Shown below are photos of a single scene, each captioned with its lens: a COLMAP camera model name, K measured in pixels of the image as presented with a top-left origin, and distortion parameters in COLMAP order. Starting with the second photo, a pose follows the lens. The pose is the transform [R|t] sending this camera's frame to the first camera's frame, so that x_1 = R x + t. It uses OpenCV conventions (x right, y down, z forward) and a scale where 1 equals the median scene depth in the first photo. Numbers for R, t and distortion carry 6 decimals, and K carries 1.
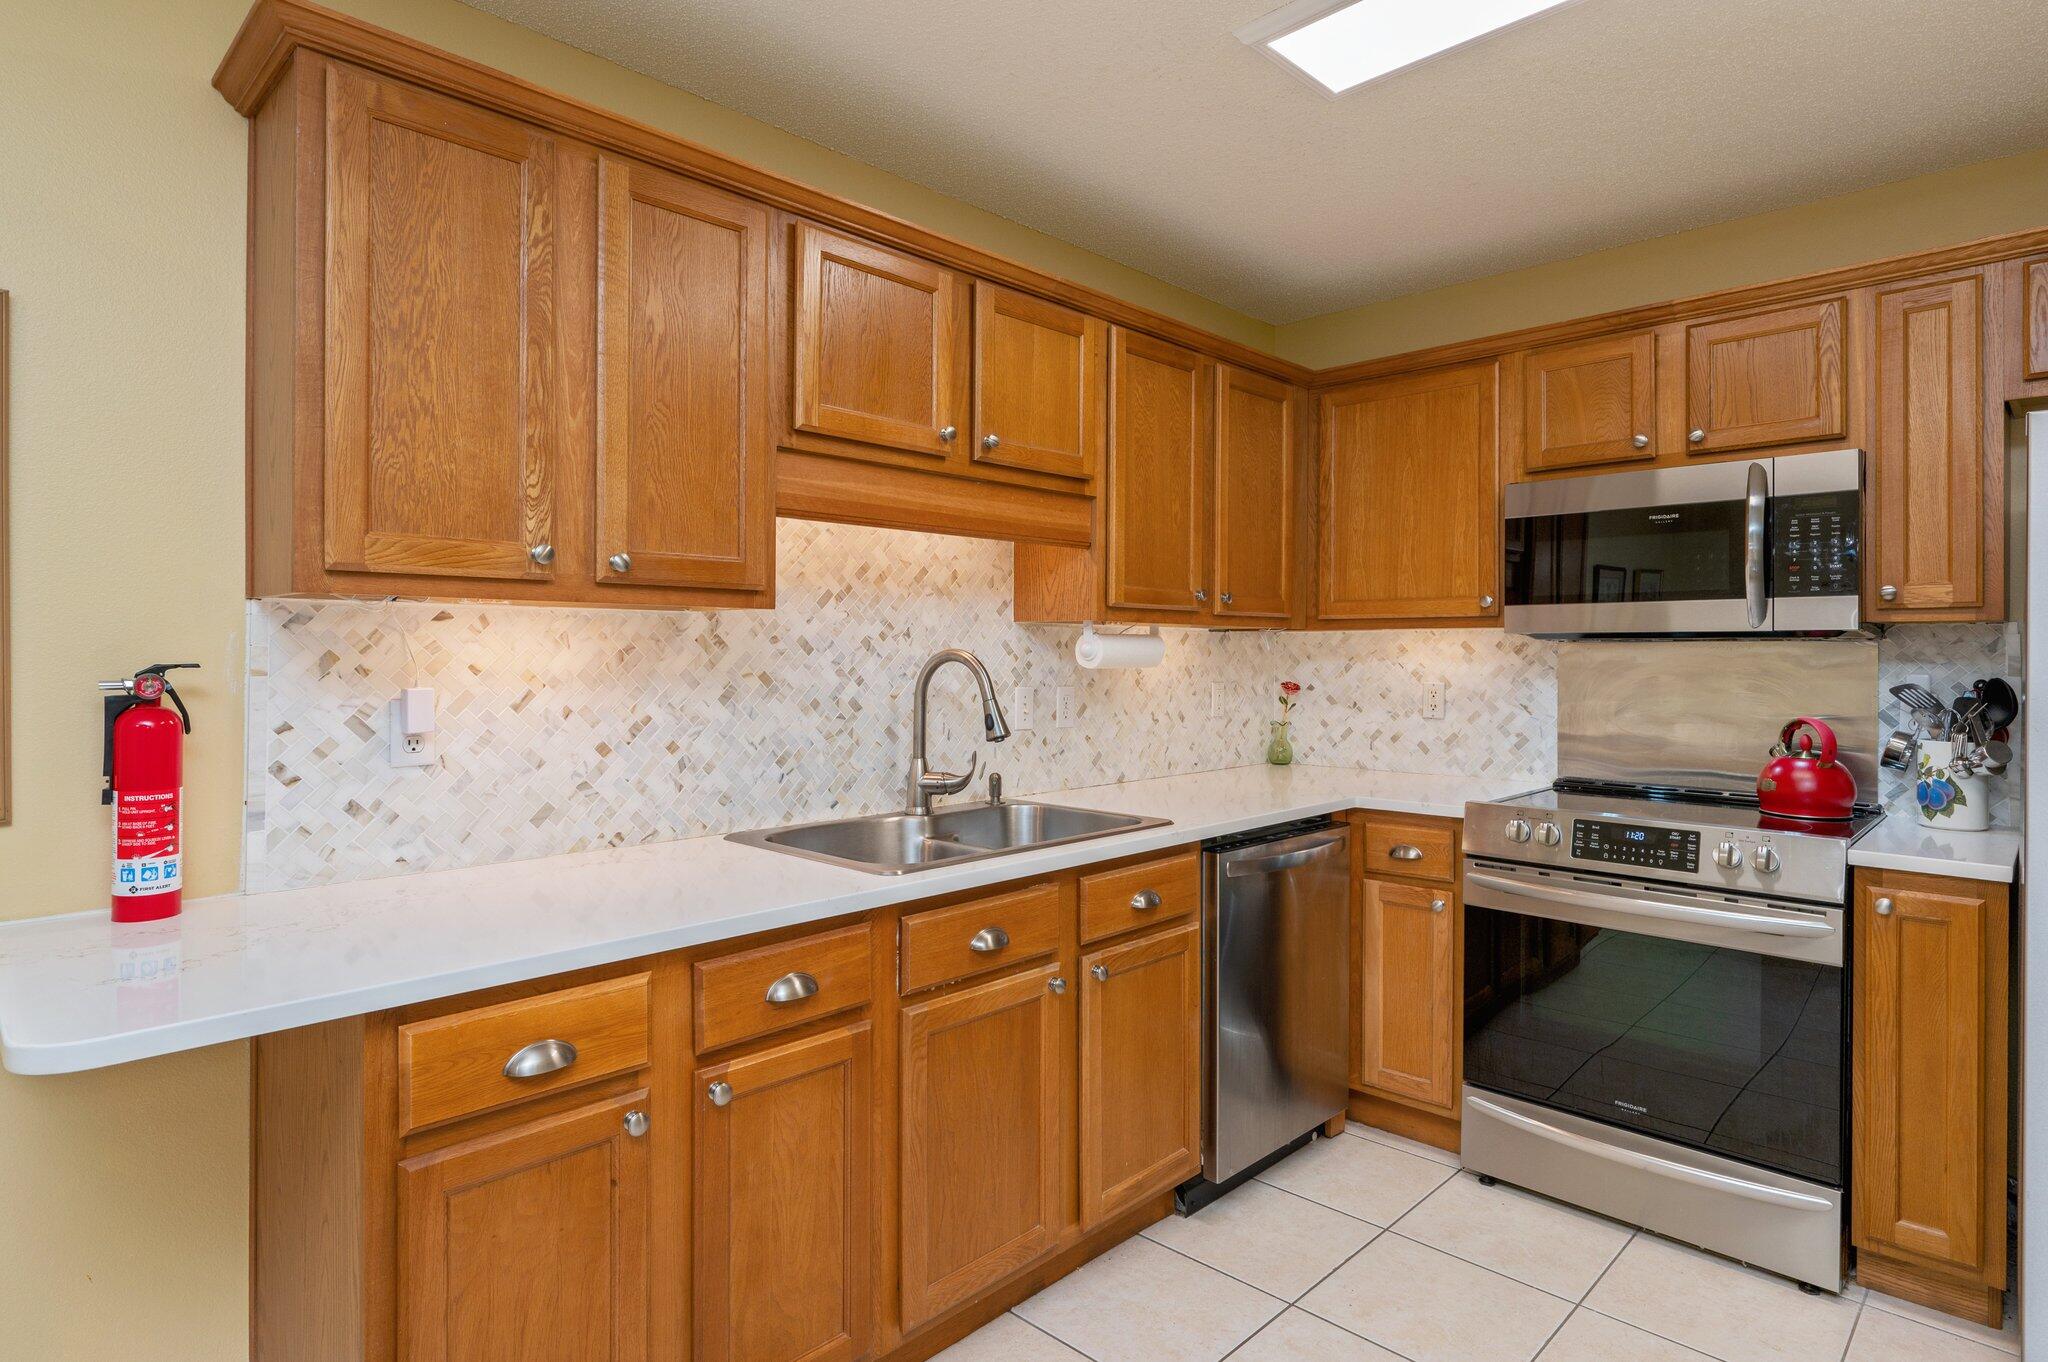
lens RADIAL K [[1095.4, 0, 1031.9], [0, 1095.4, 666.4], [0, 0, 1]] dist [-0.000141, 0.000565]
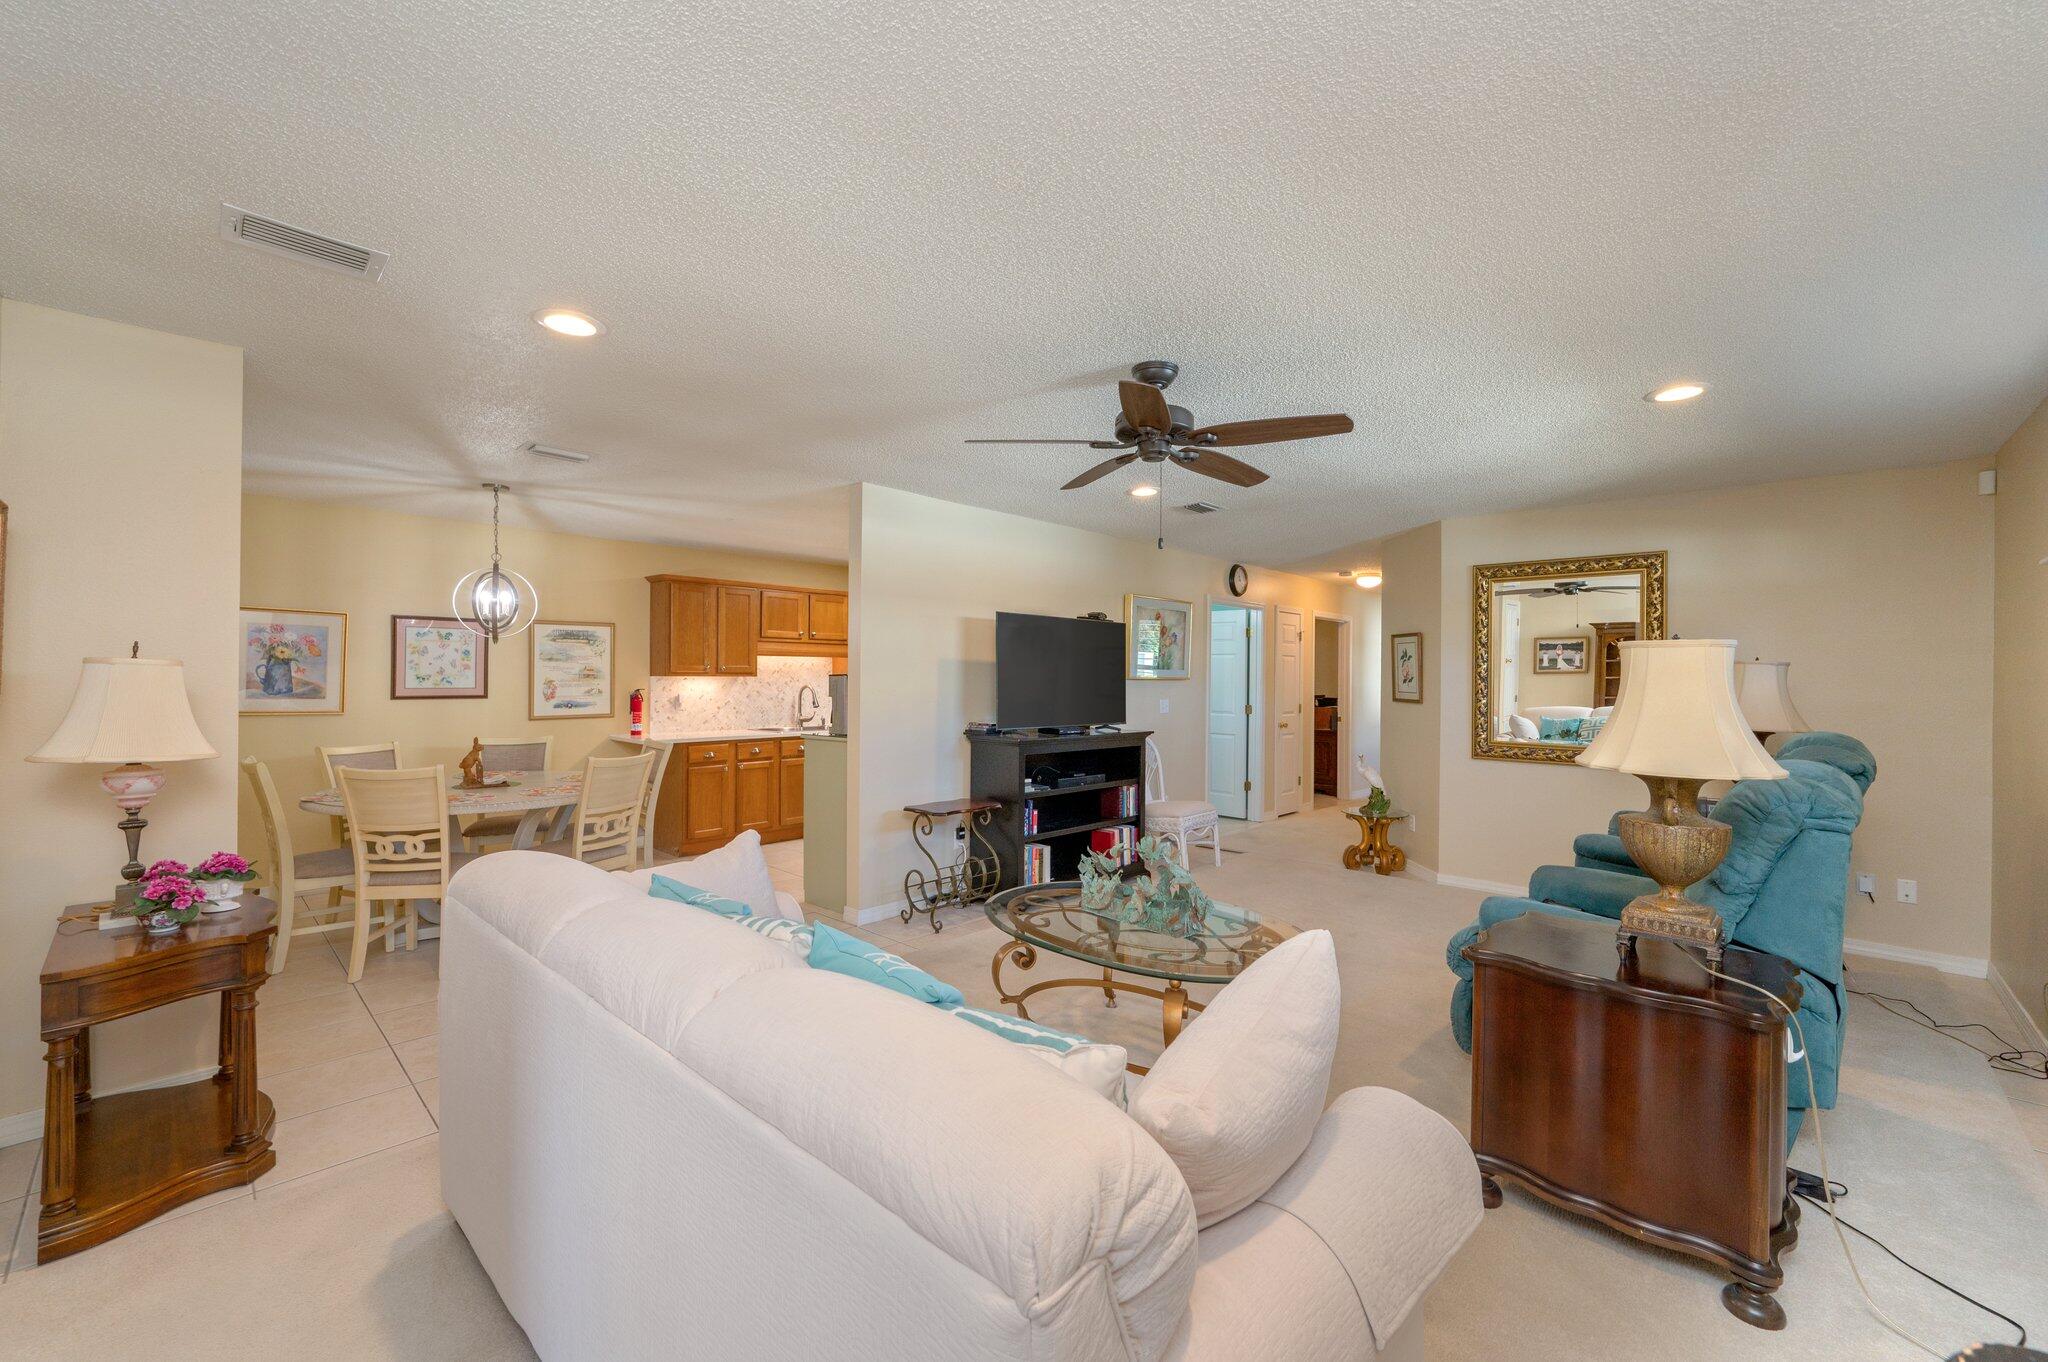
lens RADIAL K [[825.6, 0, 1049.1], [0, 825.6, 678.5], [0, 0, 1]] dist [0.001110, 0.000083]
pose [[0.999636, 0.000064, 0.026982, 0.708230], [0.000221, 0.999945, -0.010524, -0.006687], [-0.026981, 0.010526, 0.999581, -1.968228]]
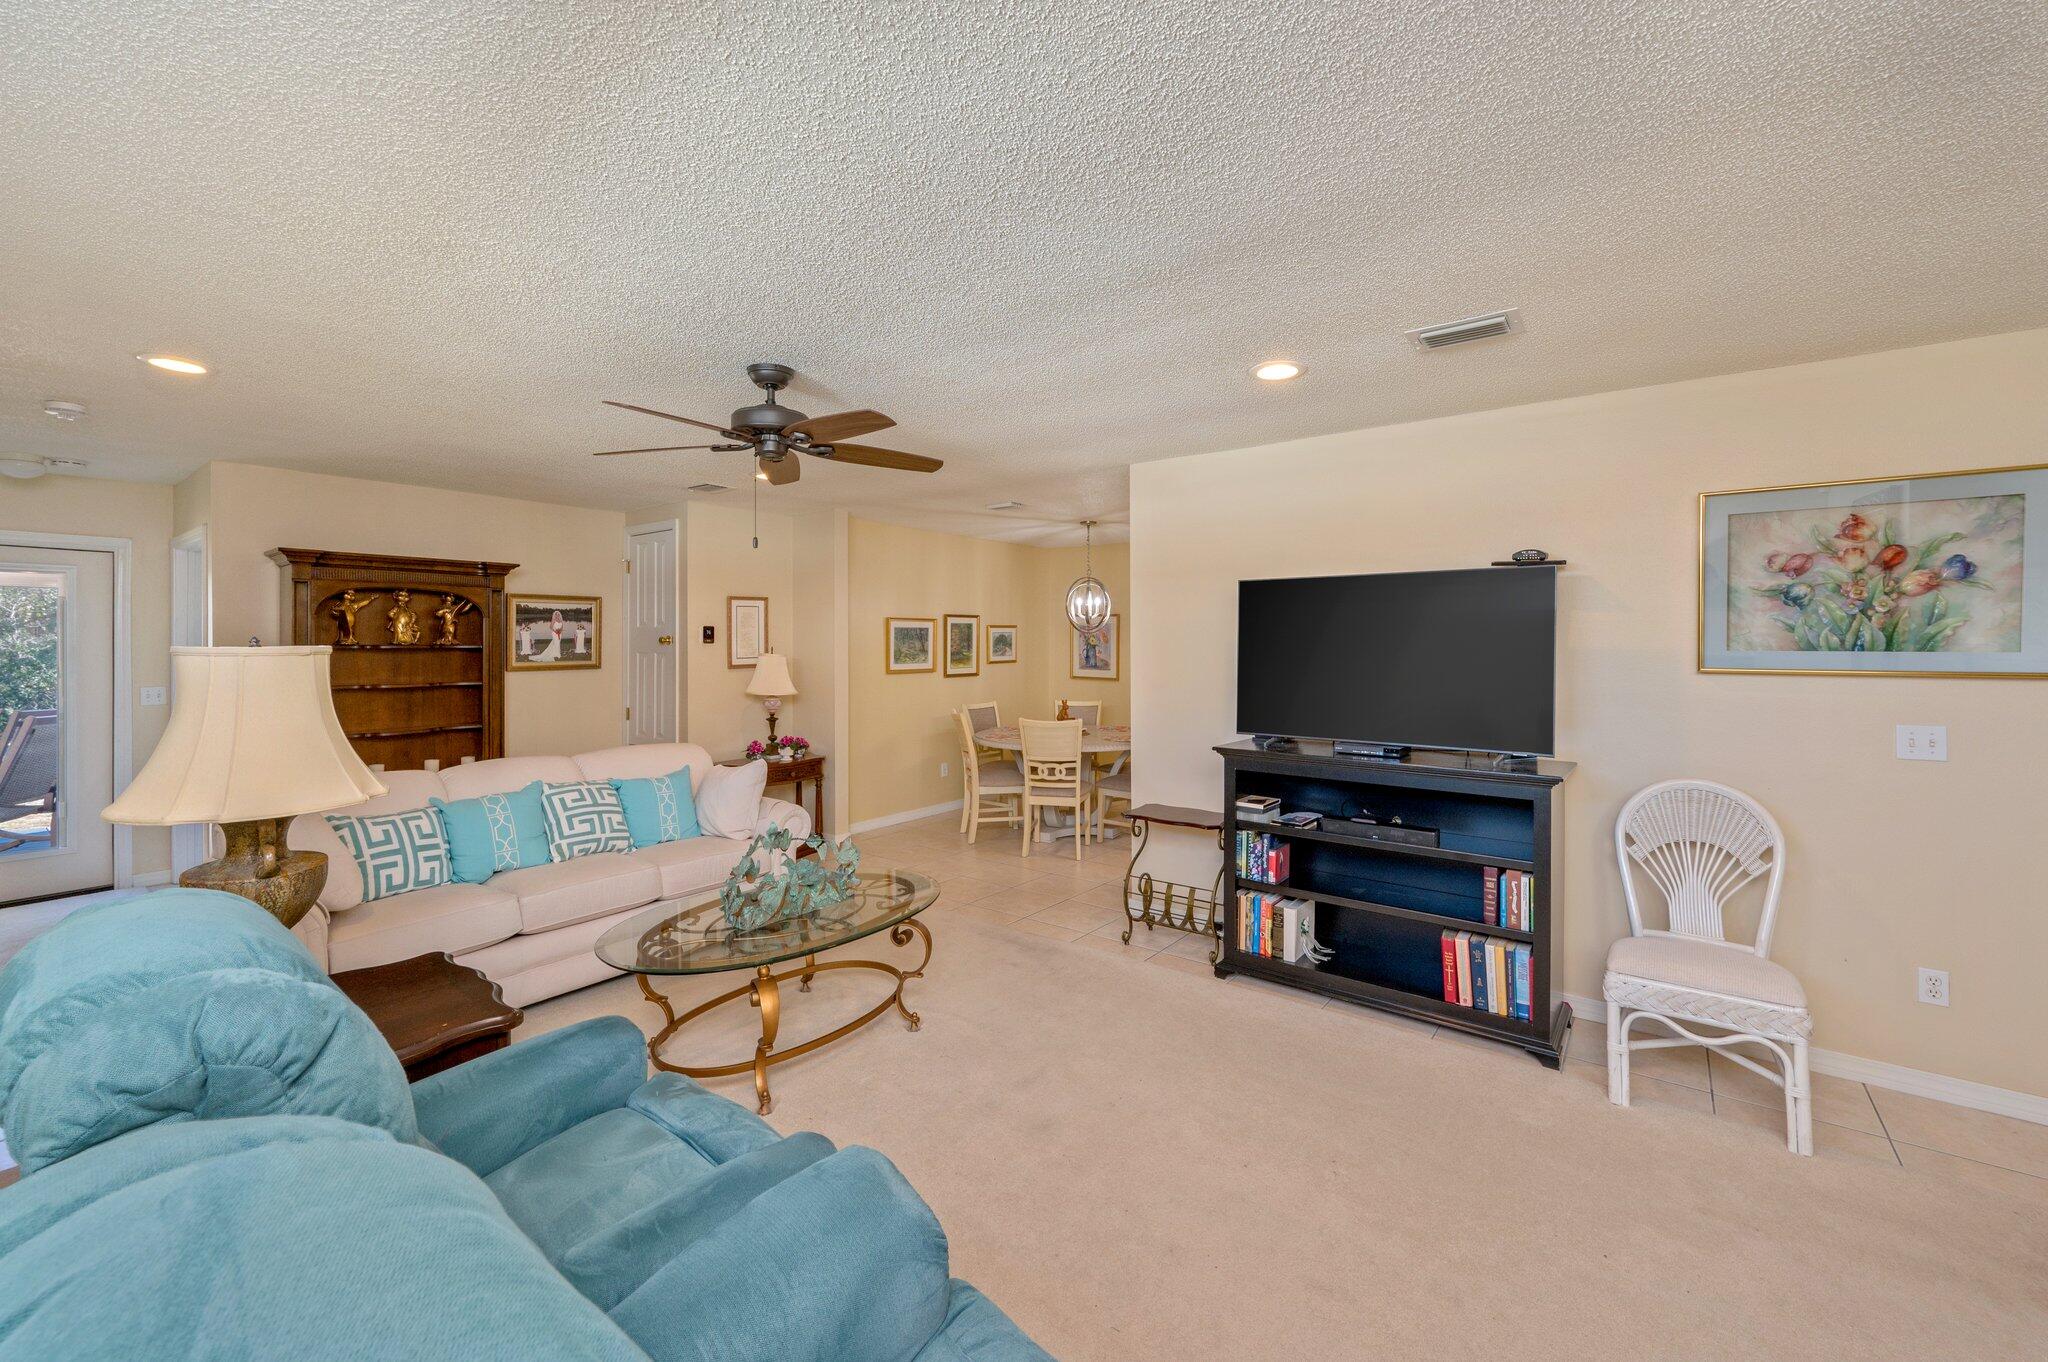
lens RADIAL K [[841.0, 0, 1016.0], [0, 841.0, 646.7], [0, 0, 1]] dist [0.000336, 0.000017]
pose [[0.102188, -0.001260, -0.994764, 2.132972], [-0.005991, 0.999980, -0.001882, -0.059966], [0.994747, 0.006152, 0.102179, -0.579363]]
